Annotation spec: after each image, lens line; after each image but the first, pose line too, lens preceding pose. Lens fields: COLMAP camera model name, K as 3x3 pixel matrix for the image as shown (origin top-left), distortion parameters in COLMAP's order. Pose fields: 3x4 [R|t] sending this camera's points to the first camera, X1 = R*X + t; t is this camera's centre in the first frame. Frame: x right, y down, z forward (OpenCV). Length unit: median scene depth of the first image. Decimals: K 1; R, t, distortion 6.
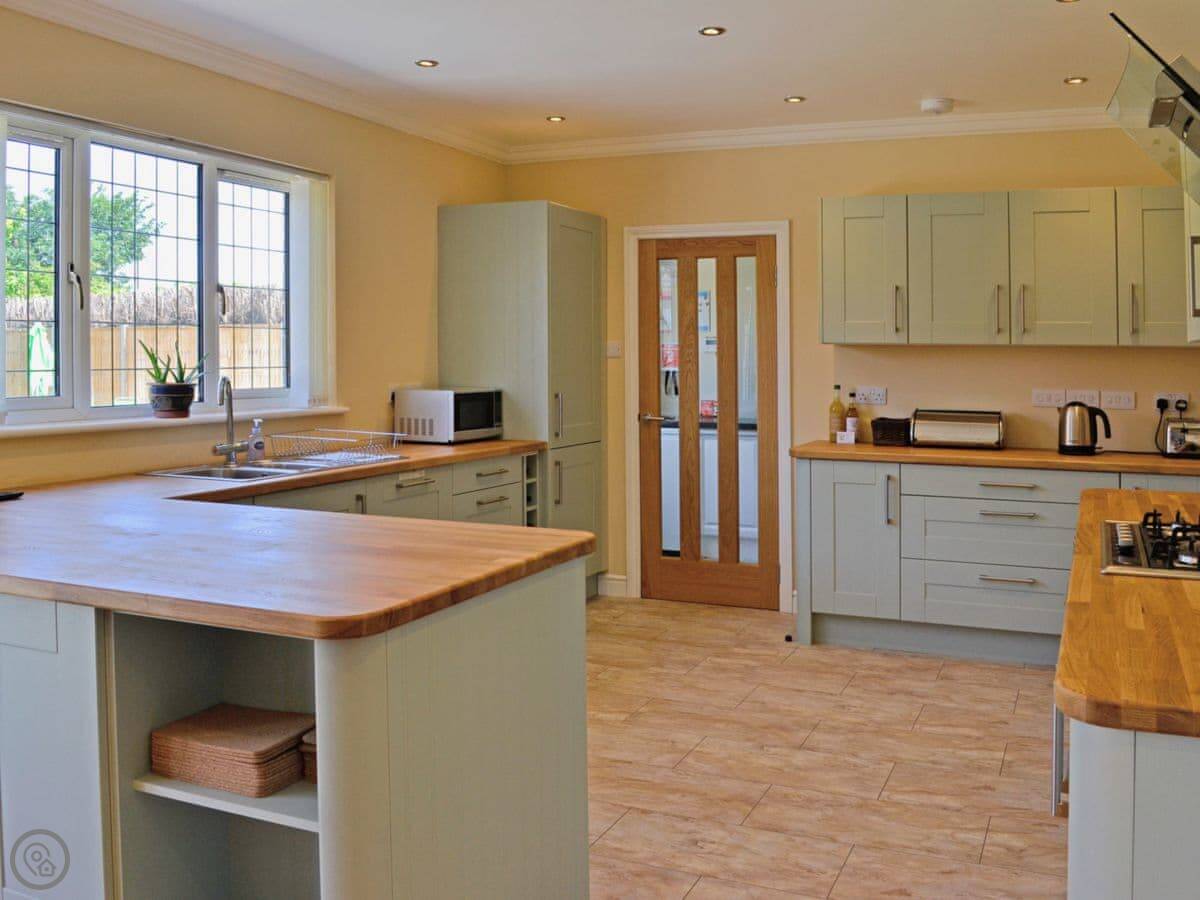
lens RADIAL K [[1114.5, 0, 601.2], [0, 1114.5, 362.9], [0, 0, 1]] dist [-0.006283, -0.002574]
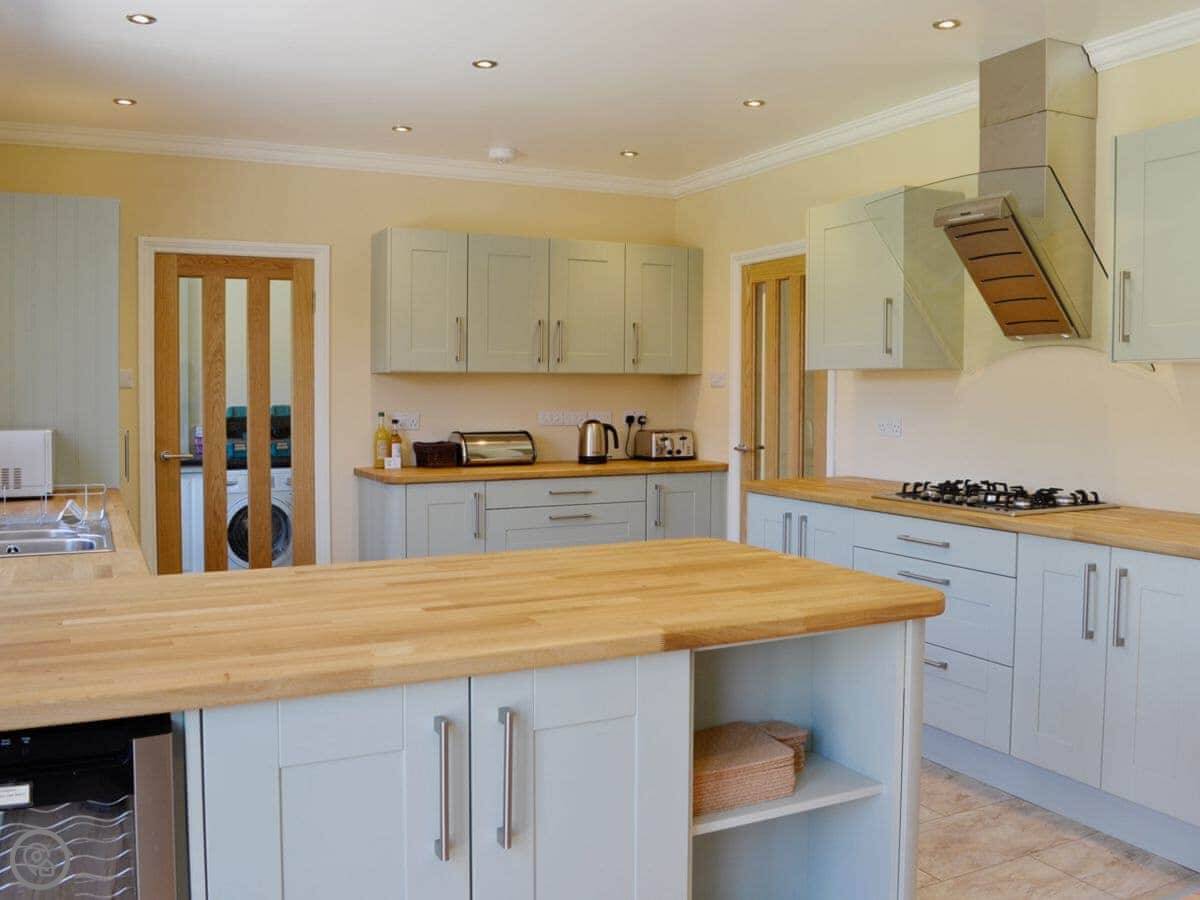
lens RADIAL K [[1152.5, 0, 600.0], [0, 1152.5, 450.0], [0, 0, 1]] dist [-0.042269, -0.003860]
pose [[0.650838, -0.049587, 0.757595, -0.490037], [0.014500, 0.998495, 0.052898, 0.001558], [-0.759078, -0.023443, 0.650577, 0.173014]]
